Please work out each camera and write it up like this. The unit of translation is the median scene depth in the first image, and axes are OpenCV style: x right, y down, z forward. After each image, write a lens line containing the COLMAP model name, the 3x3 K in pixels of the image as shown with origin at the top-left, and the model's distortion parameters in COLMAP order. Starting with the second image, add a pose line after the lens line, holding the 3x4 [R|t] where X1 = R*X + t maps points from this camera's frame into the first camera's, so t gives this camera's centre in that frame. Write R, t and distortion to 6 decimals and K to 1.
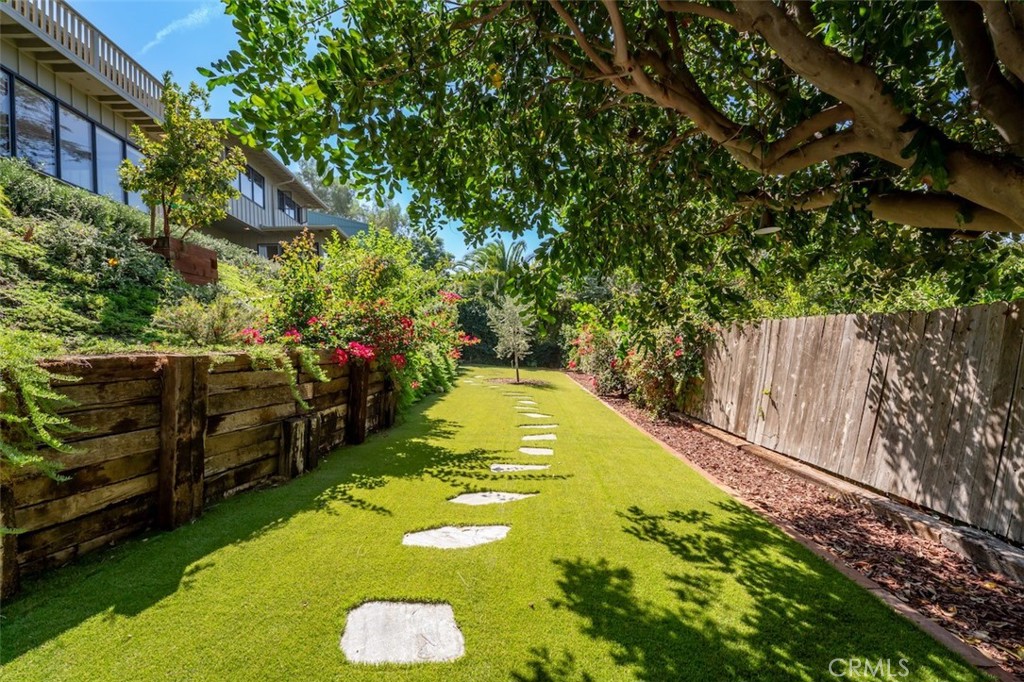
lens RADIAL K [[408.5, 0, 512.0], [0, 408.5, 341.0], [0, 0, 1]] dist [-0.000201, -0.000064]
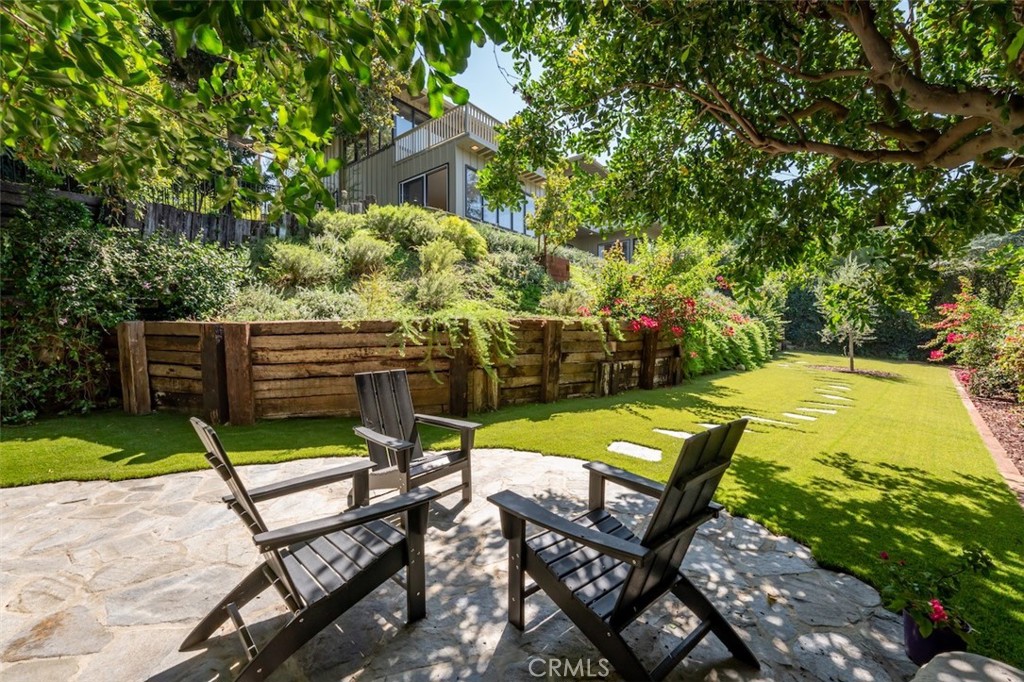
lens RADIAL K [[410.8, 0, 512.0], [0, 410.8, 341.0], [0, 0, 1]] dist [-0.047952, 0.026110]
pose [[0.717747, 0.044611, -0.694874, 0.346148], [-0.017597, 0.998789, 0.045946, 0.037443], [0.696082, -0.020750, 0.717662, -0.443662]]
